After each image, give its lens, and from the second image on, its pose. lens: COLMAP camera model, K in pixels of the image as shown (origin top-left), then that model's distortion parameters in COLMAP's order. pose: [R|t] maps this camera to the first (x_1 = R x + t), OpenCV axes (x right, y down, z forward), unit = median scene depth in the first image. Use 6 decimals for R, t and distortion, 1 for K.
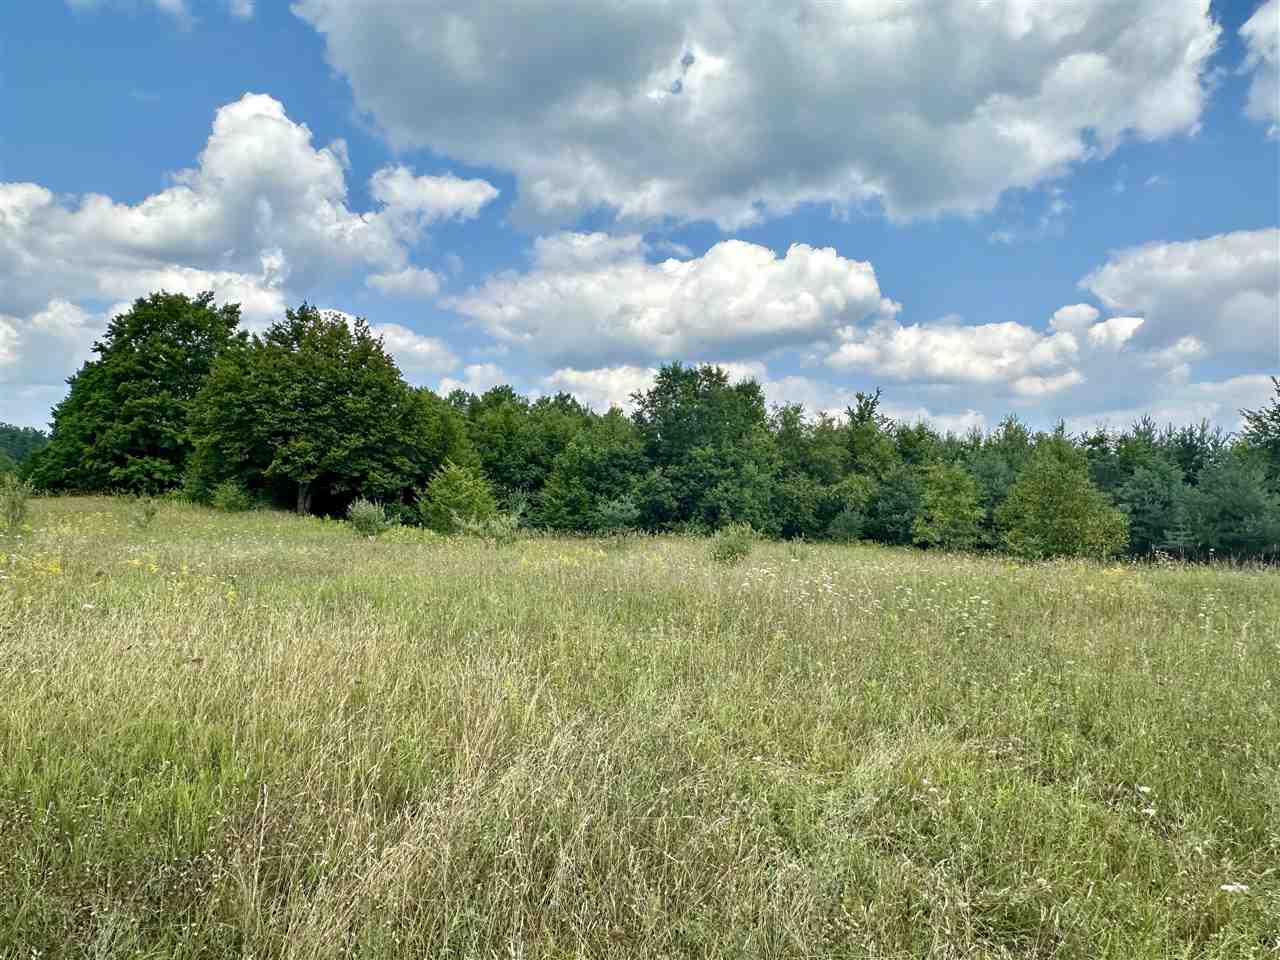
lens RADIAL K [[847.6, 0, 635.4], [0, 847.6, 484.1], [0, 0, 1]] dist [0.002211, 0.001672]
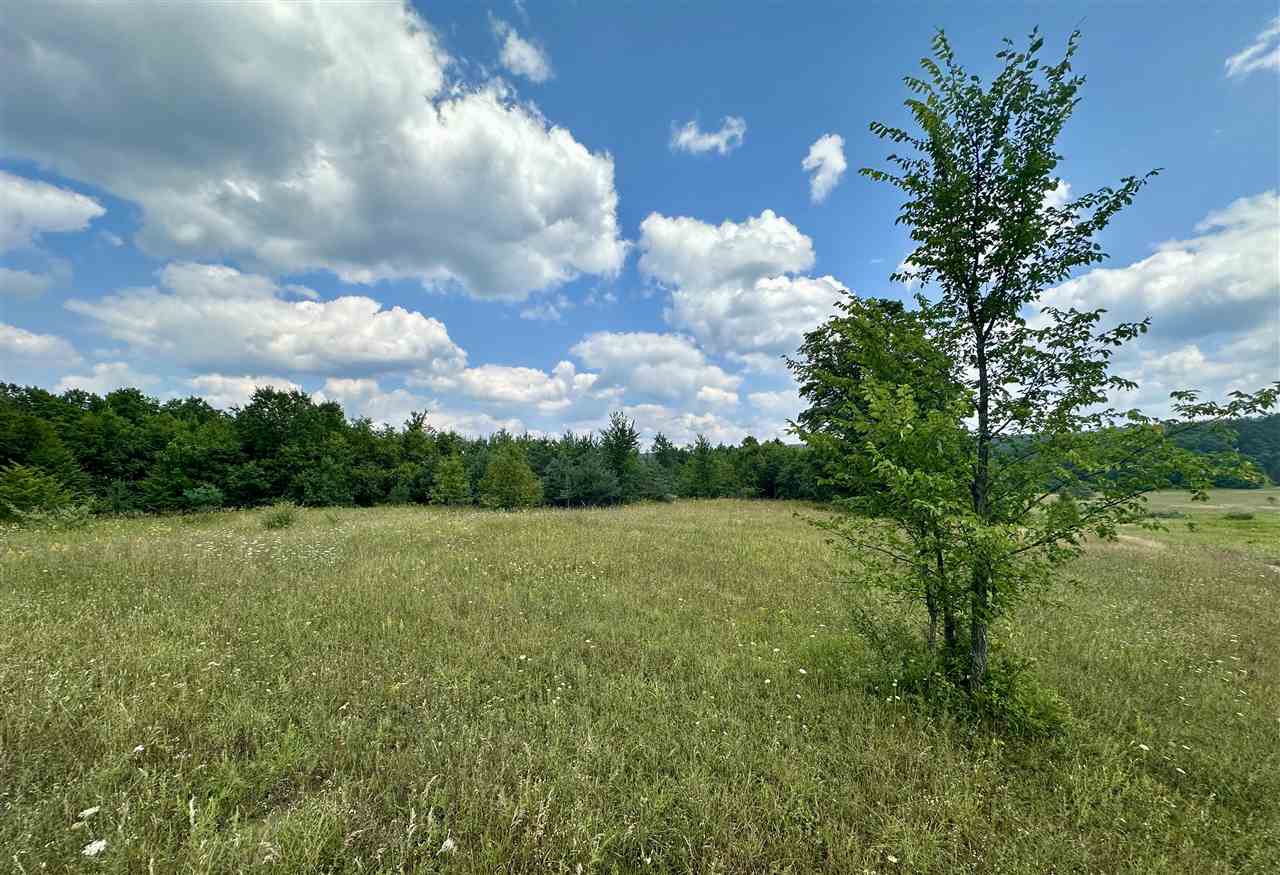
lens RADIAL K [[517.4, 0, 639.3], [0, 517.4, 470.3], [0, 0, 1]] dist [-0.000592, 0.000191]
pose [[0.823806, -0.025832, 0.566284, 0.087141], [0.015286, 0.999610, 0.023361, -0.016961], [-0.566666, -0.010589, 0.823879, -0.105372]]
